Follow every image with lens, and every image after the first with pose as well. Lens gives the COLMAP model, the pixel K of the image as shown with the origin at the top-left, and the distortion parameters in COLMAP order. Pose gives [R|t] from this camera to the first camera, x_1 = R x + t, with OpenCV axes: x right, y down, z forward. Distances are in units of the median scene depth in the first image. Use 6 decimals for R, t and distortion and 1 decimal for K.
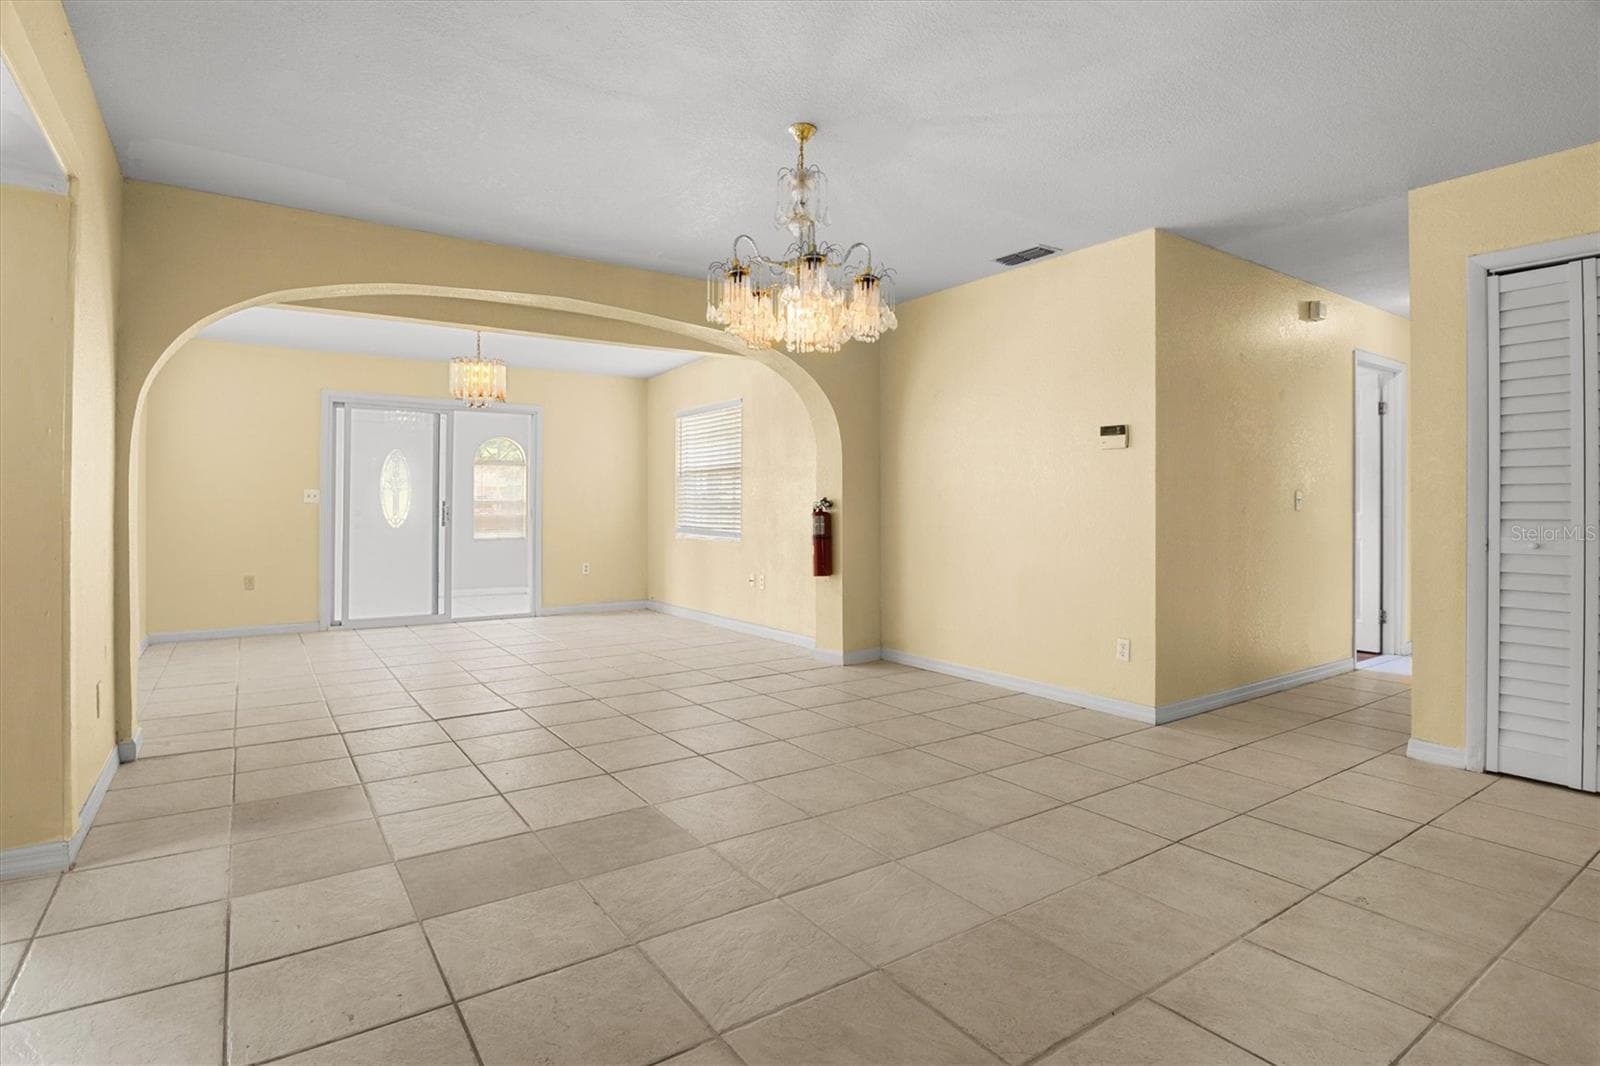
lens RADIAL K [[805.2, 0, 809.4], [0, 805.2, 503.9], [0, 0, 1]] dist [-0.018448, 0.000078]
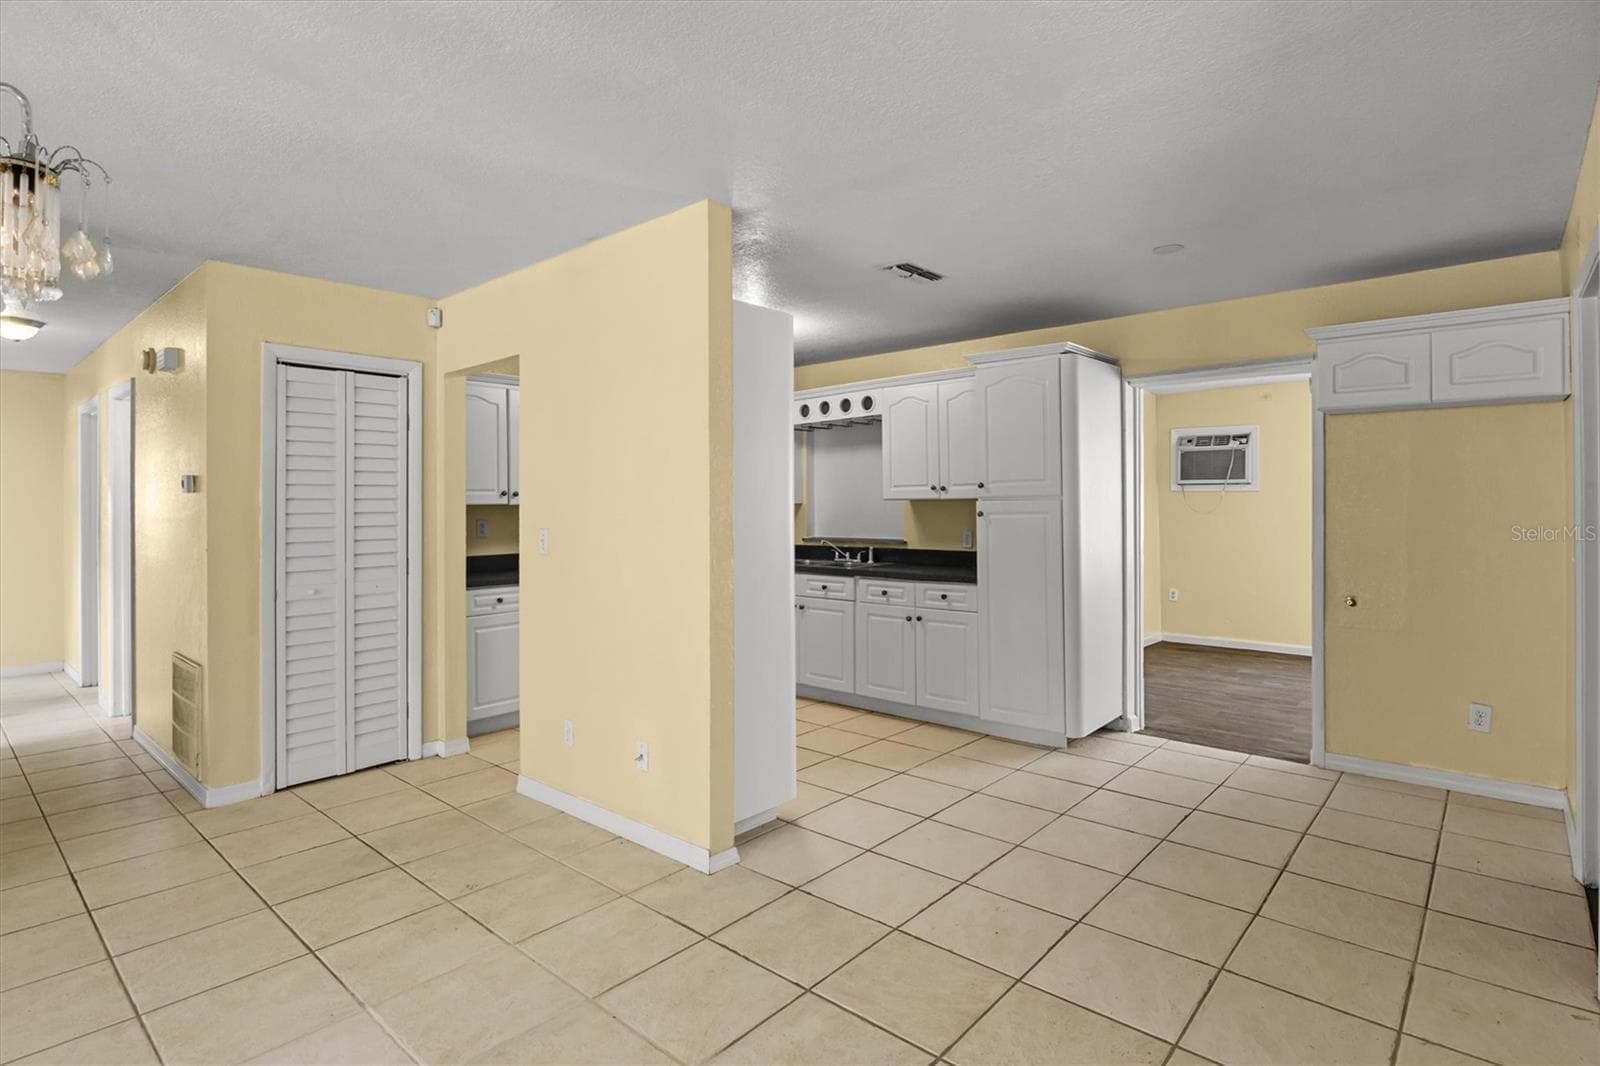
lens RADIAL K [[805.2, 0, 809.4], [0, 805.2, 503.9], [0, 0, 1]] dist [-0.018448, 0.000078]
pose [[-0.239356, -0.000867, 0.970932, -0.441214], [0.002036, 0.999997, 0.001395, -0.077127], [-0.970930, 0.002311, -0.239353, 0.496466]]
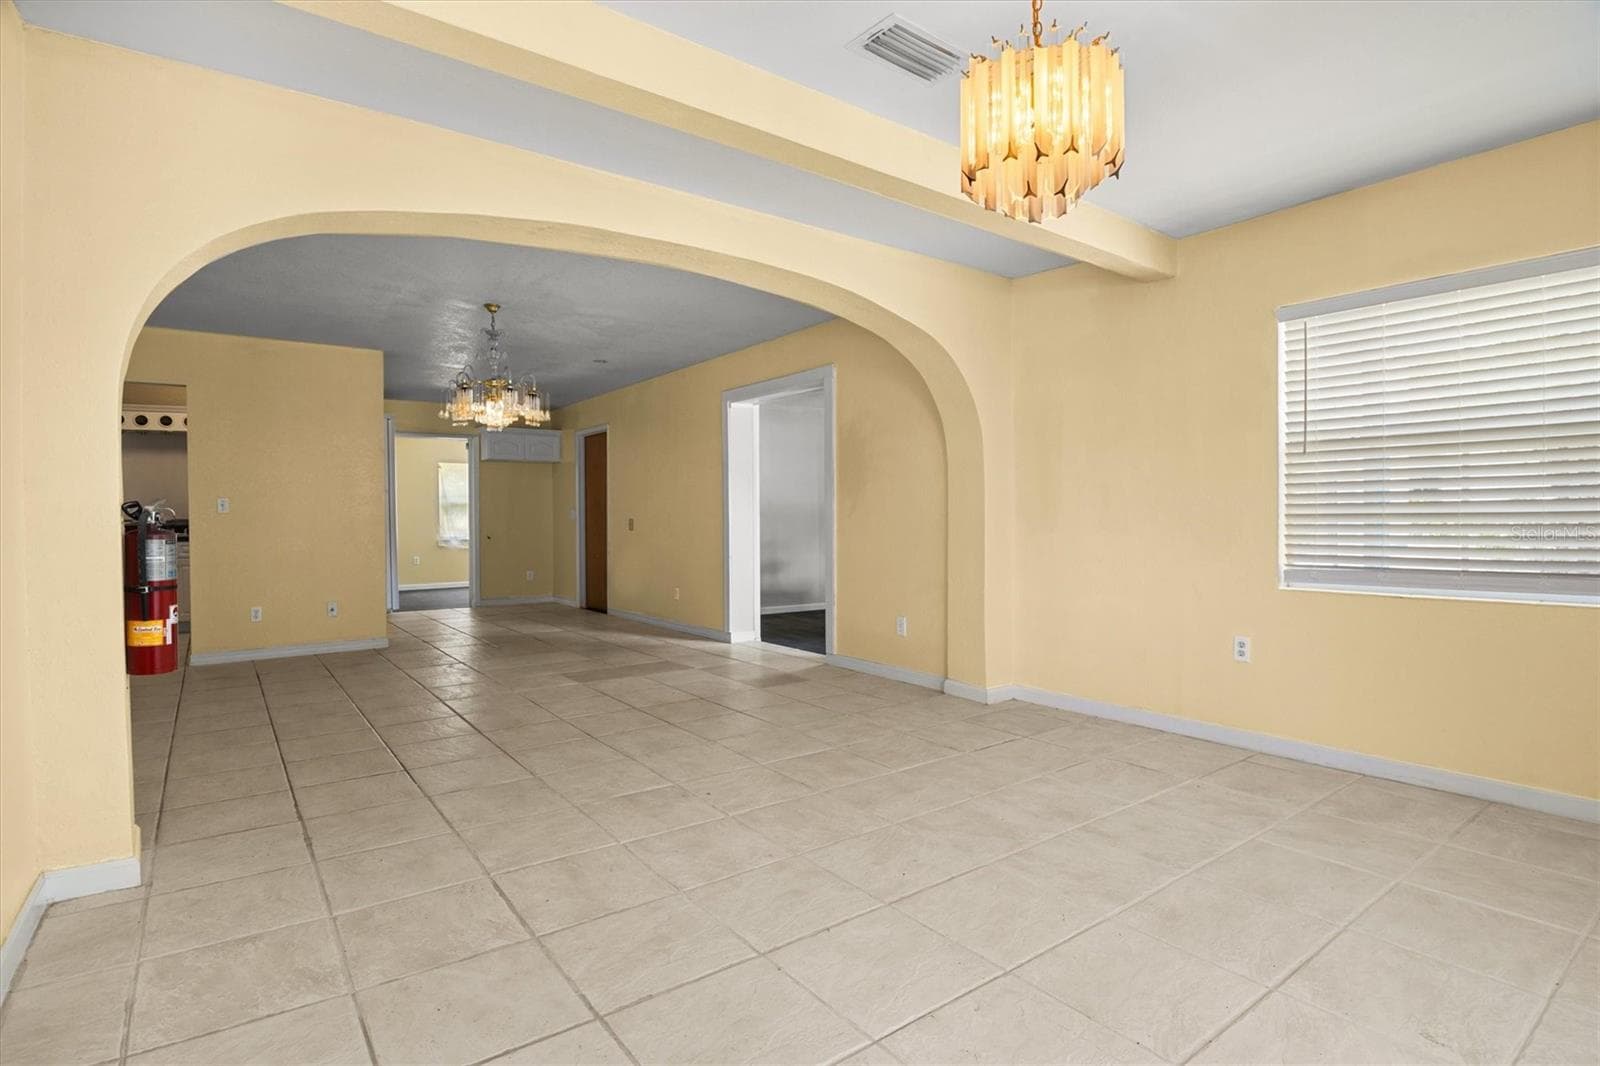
lens RADIAL K [[802.8, 0, 804.9], [0, 802.8, 541.4], [0, 0, 1]] dist [-0.026789, -0.000168]
pose [[-0.999278, 0.007094, -0.037328, -0.515549], [0.006052, 0.999591, 0.027940, 0.008615], [0.037511, 0.027694, -0.998912, 2.390854]]
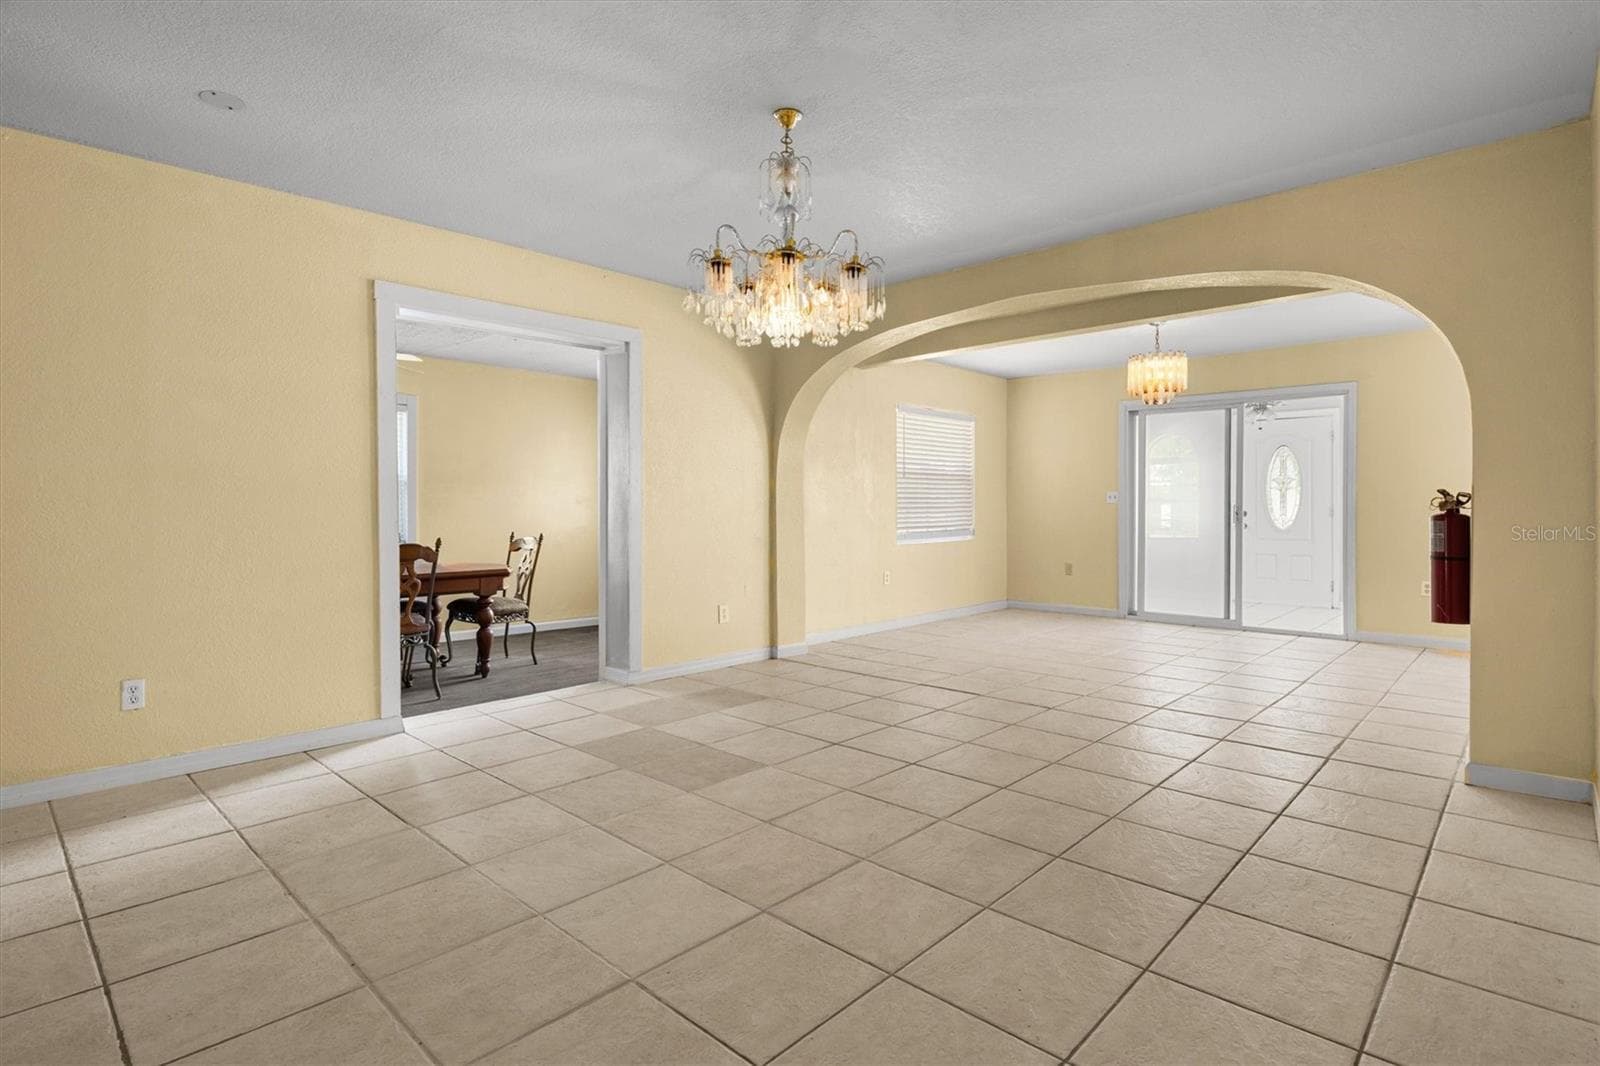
lens RADIAL K [[787.6, 0, 798.8], [0, 787.6, 524.0], [0, 0, 1]] dist [-0.013631, 0.000321]
pose [[0.215507, 0.019910, -0.976299, 0.774574], [0.004975, 0.999757, 0.021487, 0.003389], [0.976490, -0.009487, 0.215356, 0.682544]]
